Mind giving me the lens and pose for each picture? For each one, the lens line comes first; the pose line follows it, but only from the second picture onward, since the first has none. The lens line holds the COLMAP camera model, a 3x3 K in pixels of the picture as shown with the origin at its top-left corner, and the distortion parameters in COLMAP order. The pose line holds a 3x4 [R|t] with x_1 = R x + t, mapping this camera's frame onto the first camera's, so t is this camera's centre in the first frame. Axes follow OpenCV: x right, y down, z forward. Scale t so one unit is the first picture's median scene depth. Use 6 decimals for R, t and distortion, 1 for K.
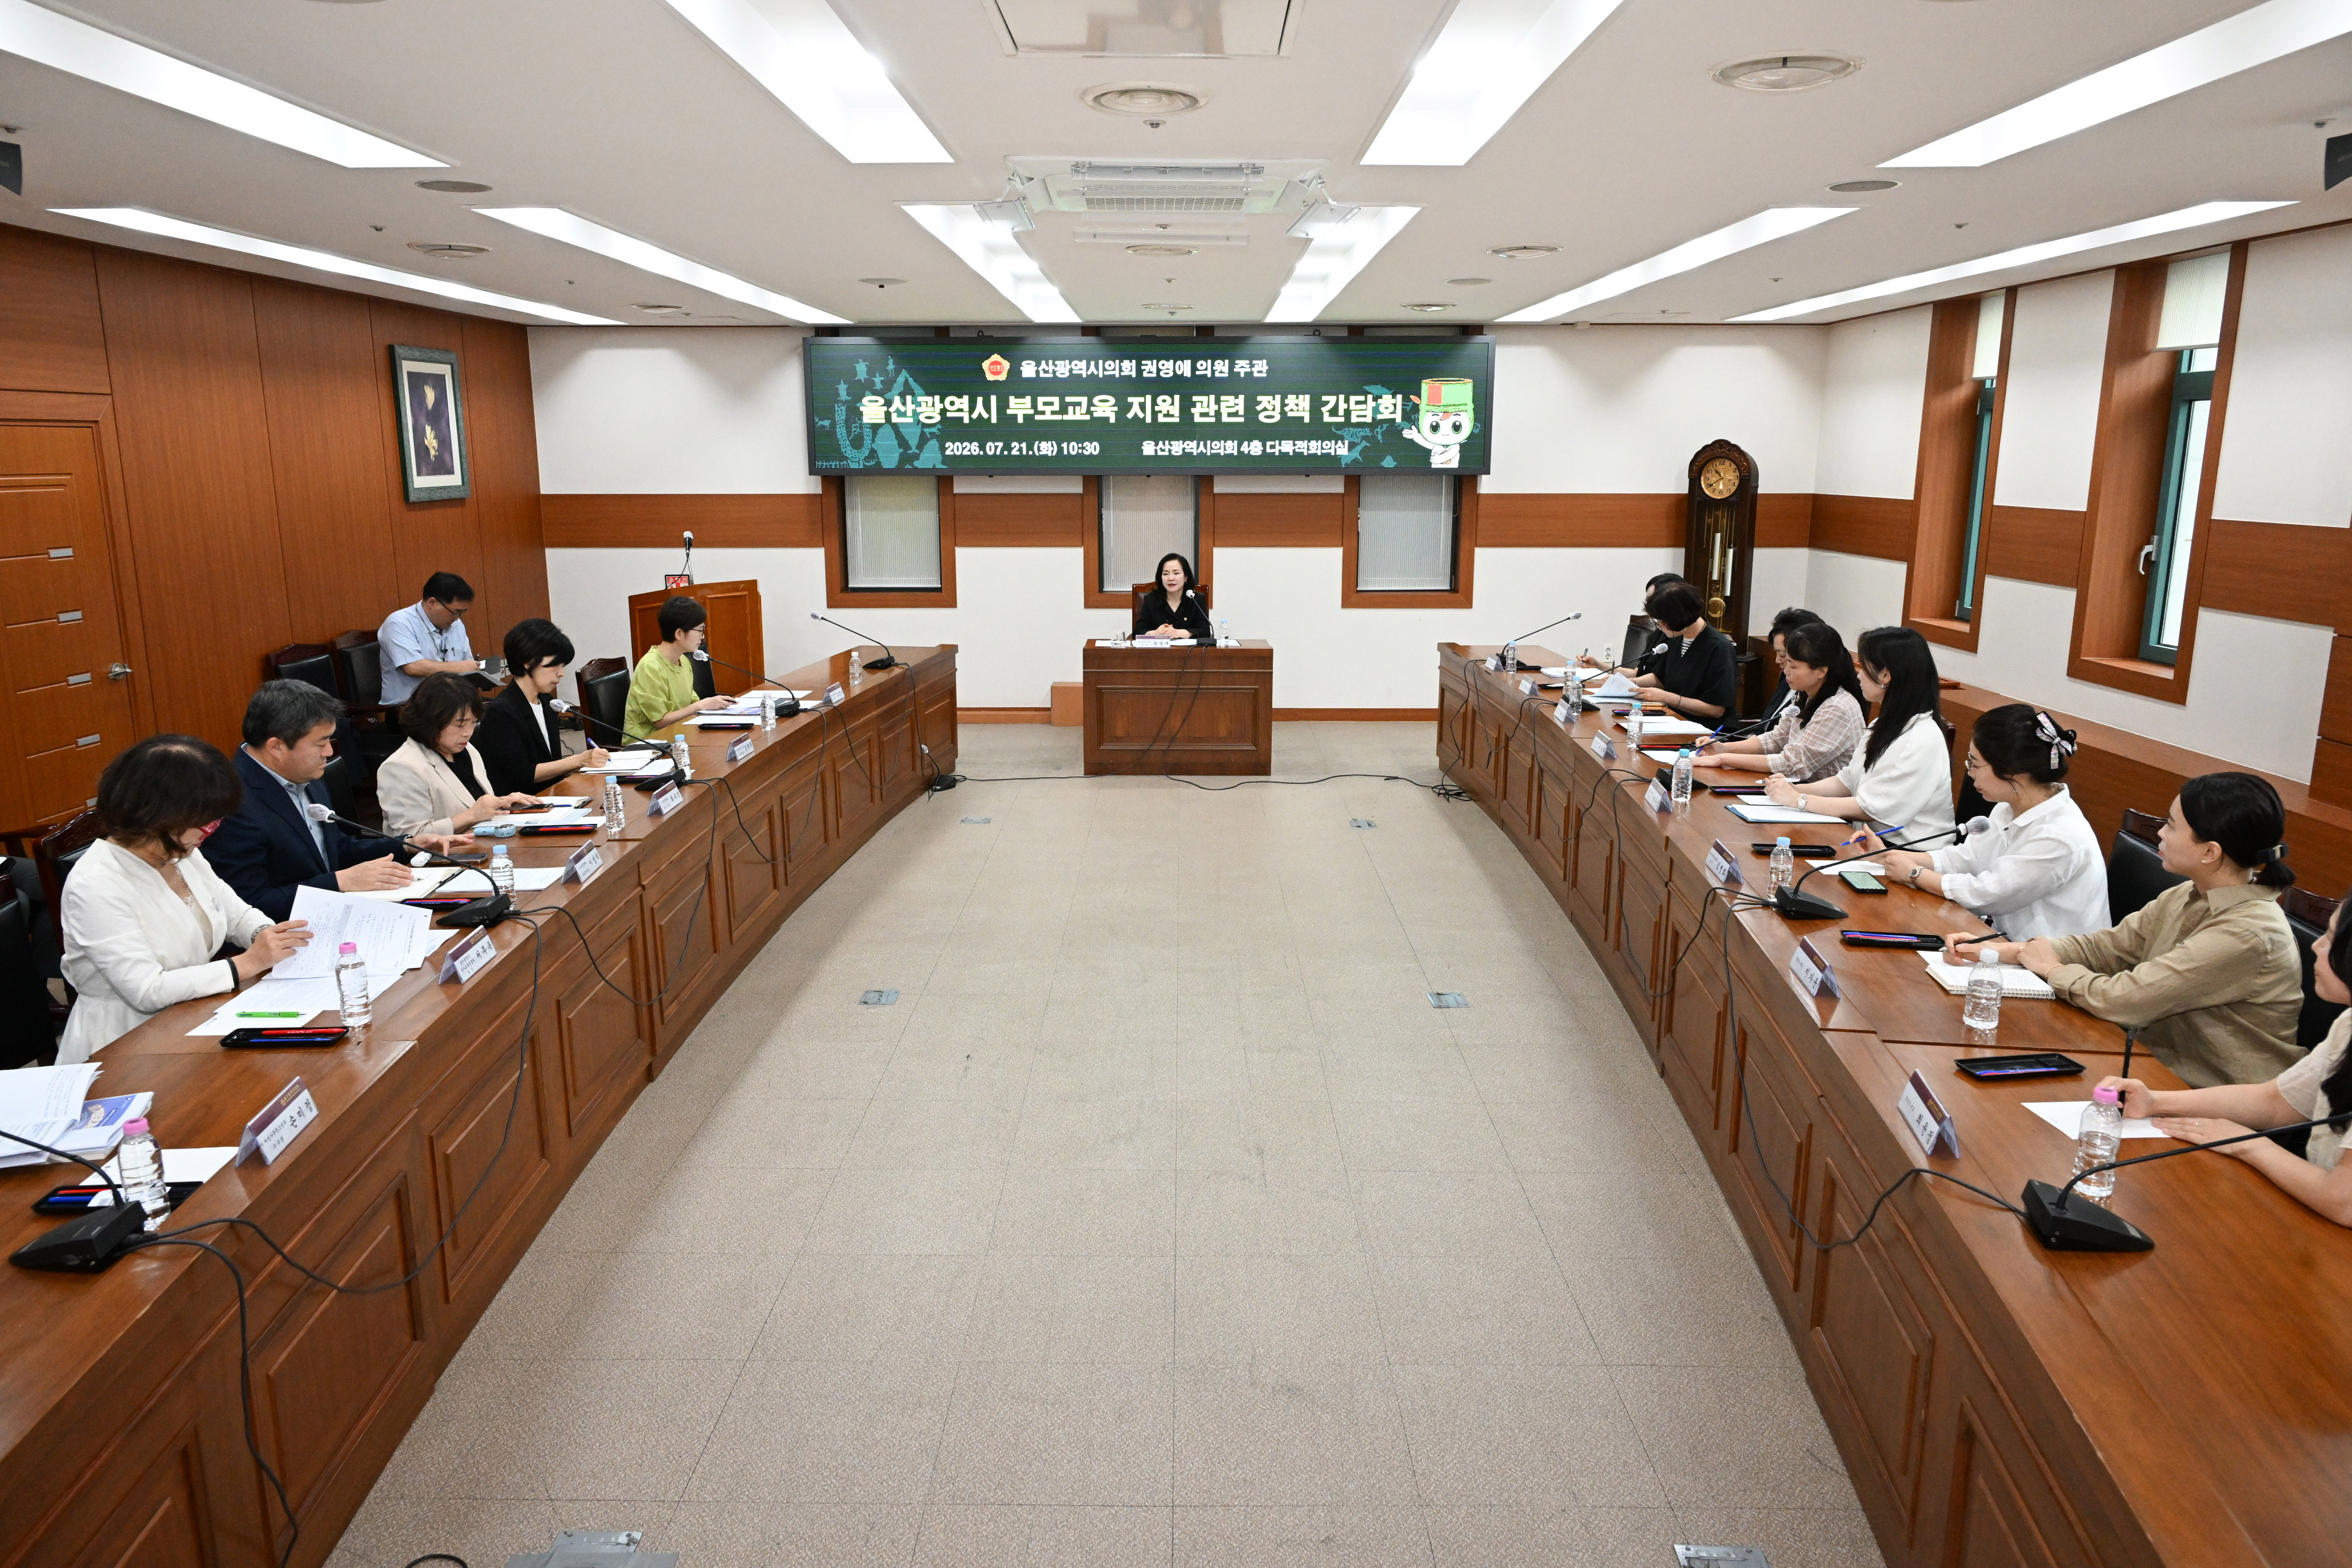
lens RADIAL K [[1553.6, 0, 1169.1], [0, 1553.6, 765.5], [0, 0, 1]] dist [-0.011139, 0.002497]
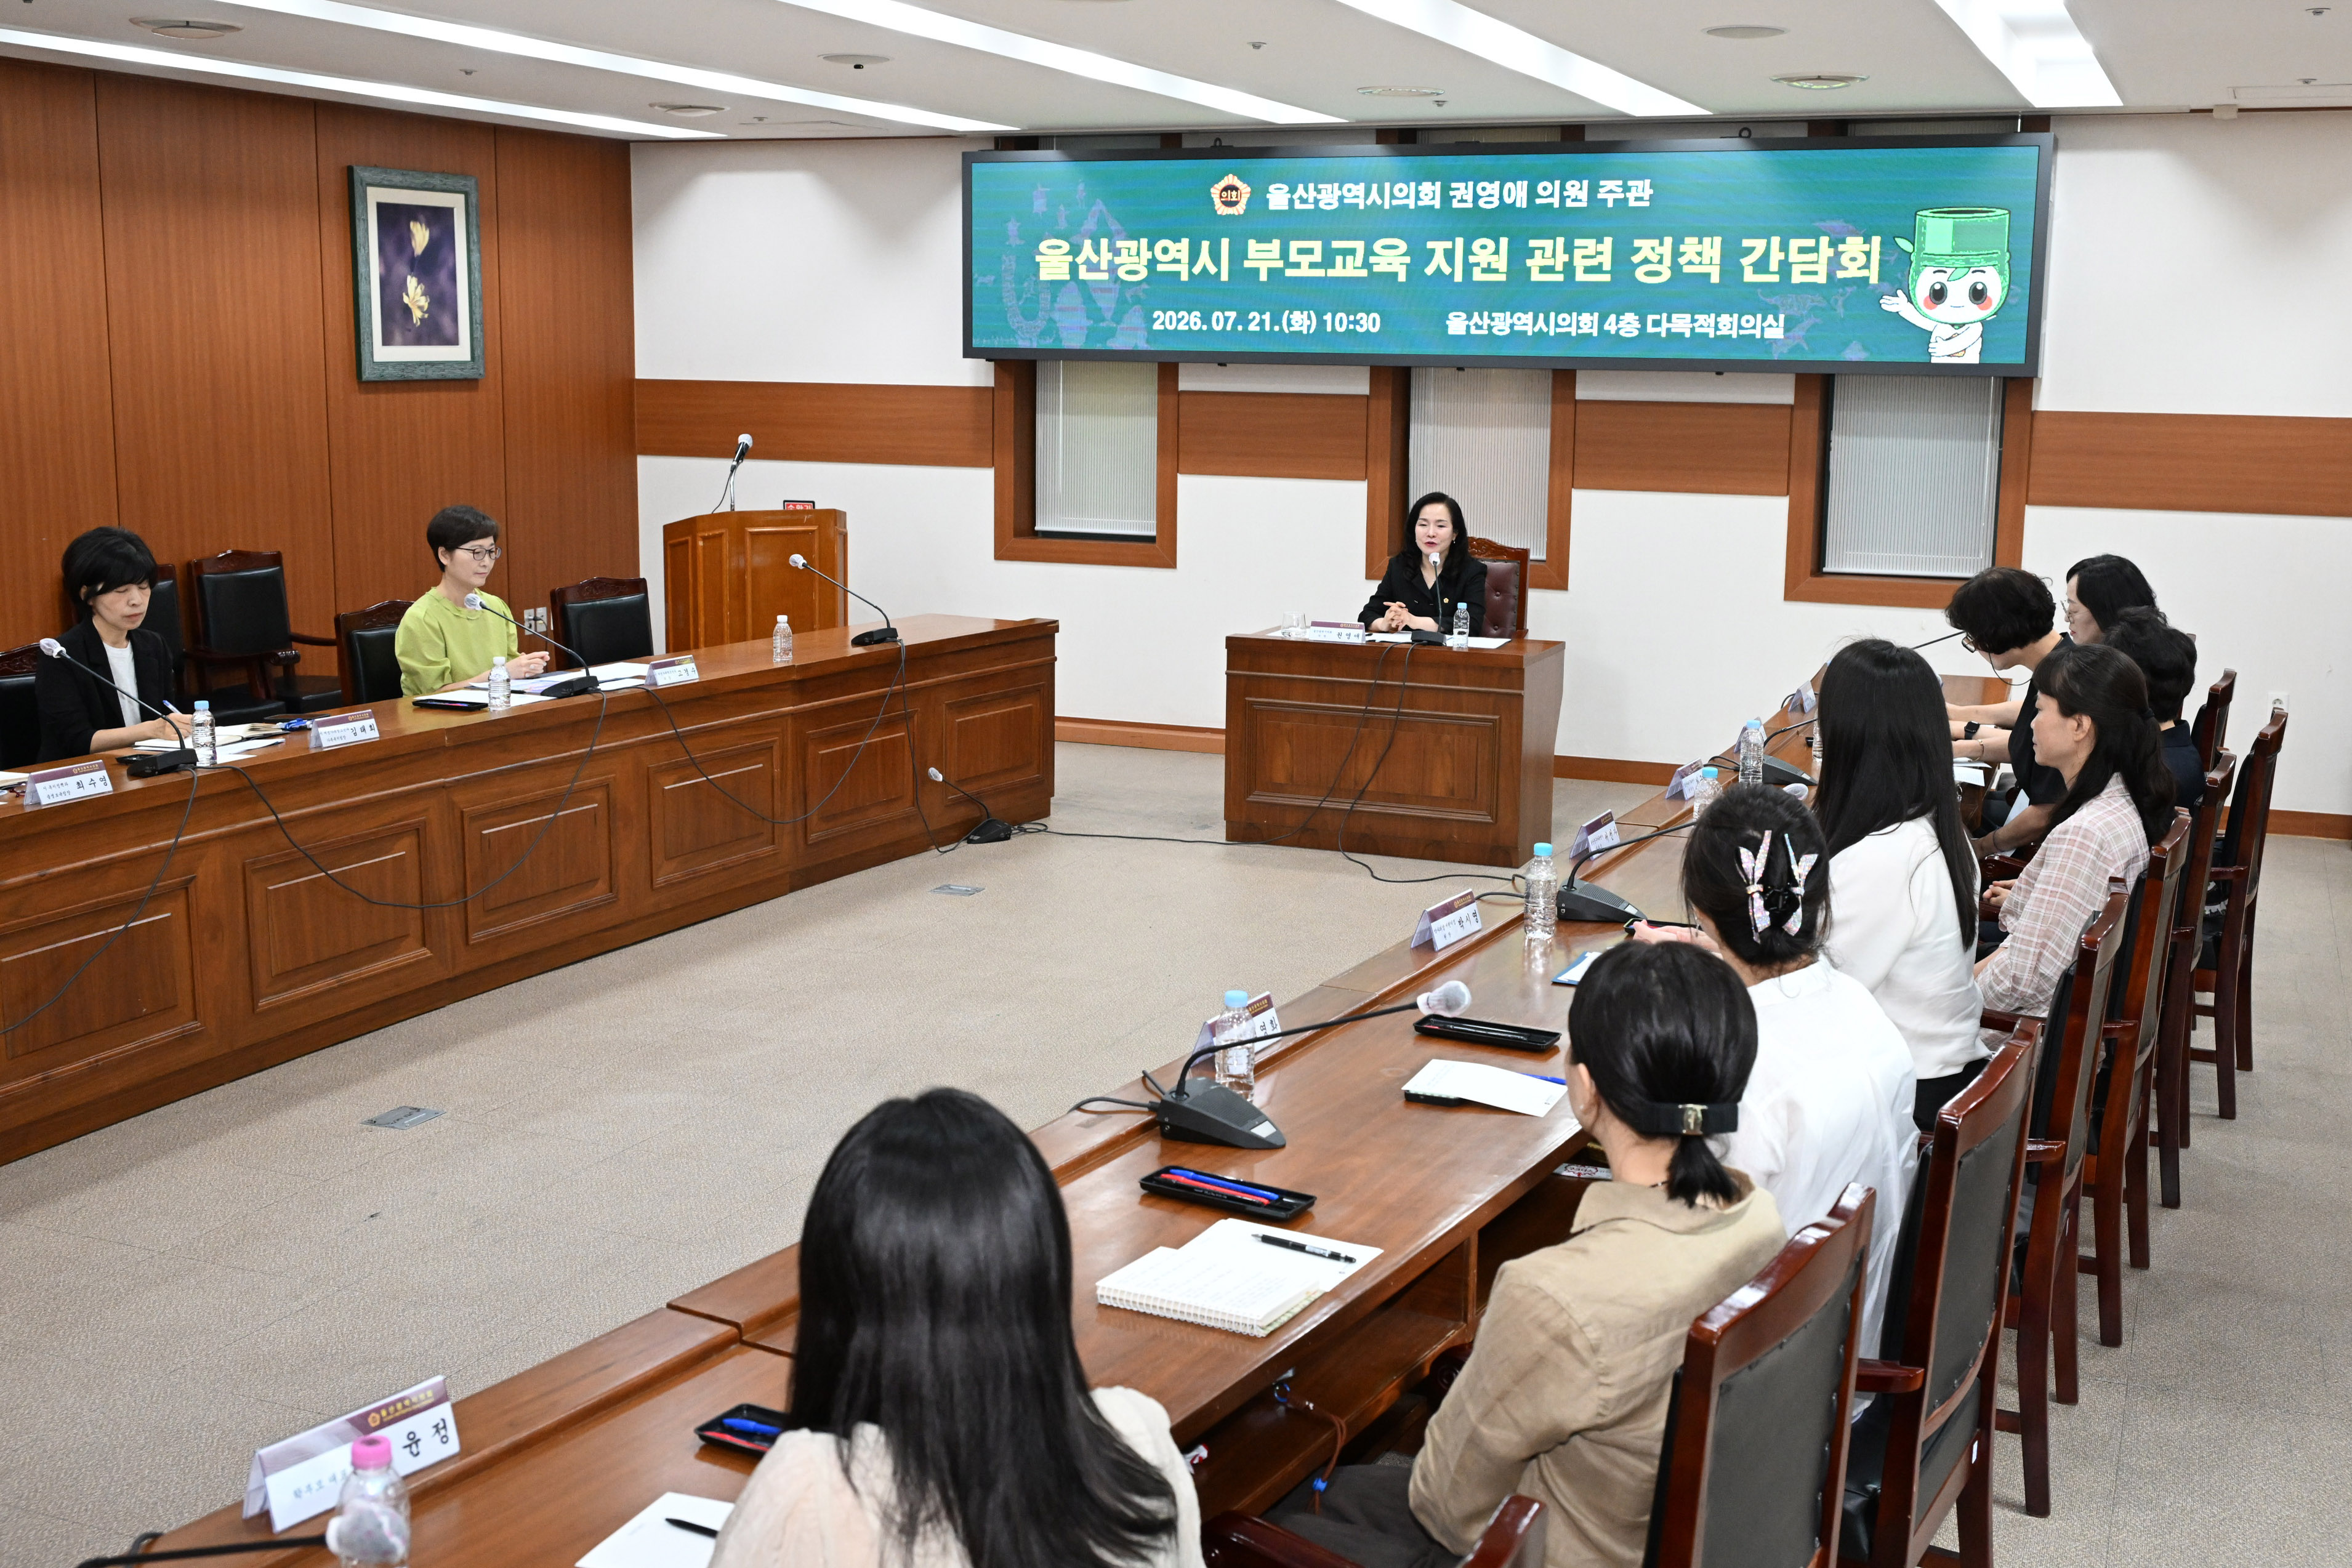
lens RADIAL K [[2442.9, 0, 1233.8], [0, 2442.9, 744.2], [0, 0, 1]] dist [-0.011360, 0.000000]
pose [[0.930442, 0.073055, -0.359082, 0.264826], [-0.087538, 0.995867, -0.024218, -0.007749], [0.355829, 0.053966, 0.932992, 0.077927]]
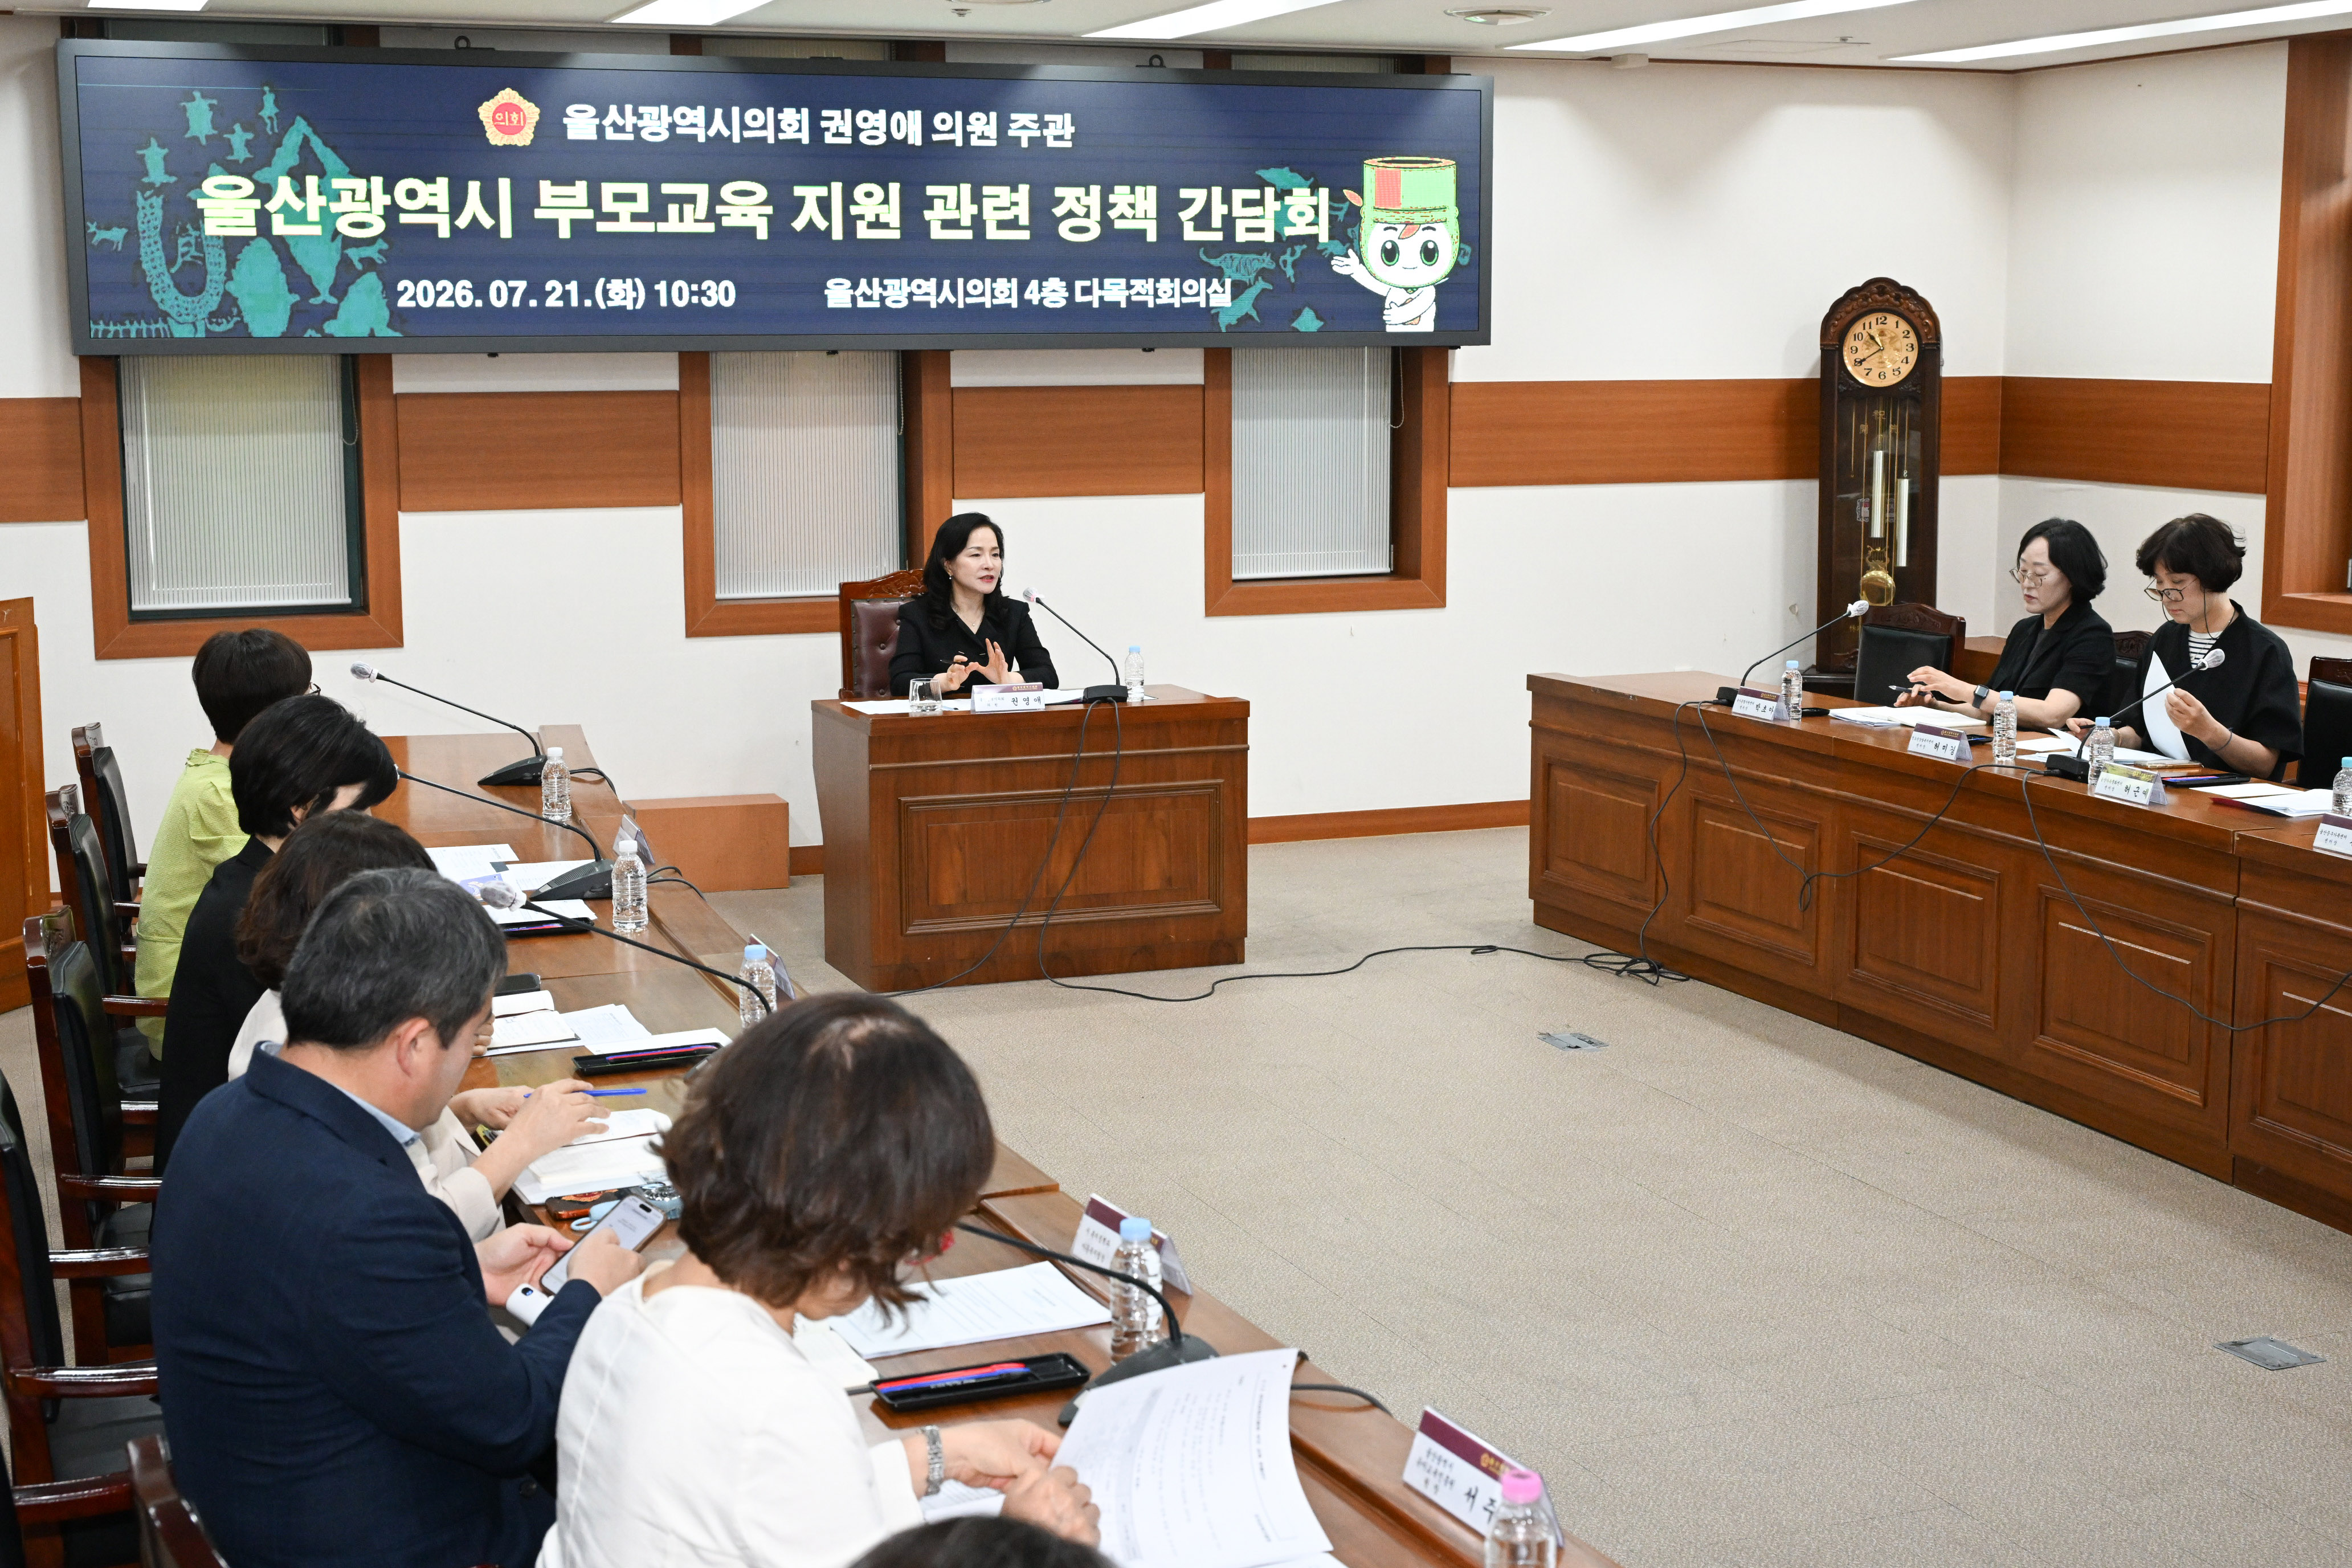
lens RADIAL K [[3100.1, 0, 1210.4], [0, 3100.1, 813.3], [0, 0, 1]] dist [-0.013311, 0.000000]
pose [[0.928159, -0.060622, 0.367213, -0.265214], [0.075418, 0.996811, -0.026065, -0.013808], [-0.364462, 0.051887, 0.929772, 0.091641]]
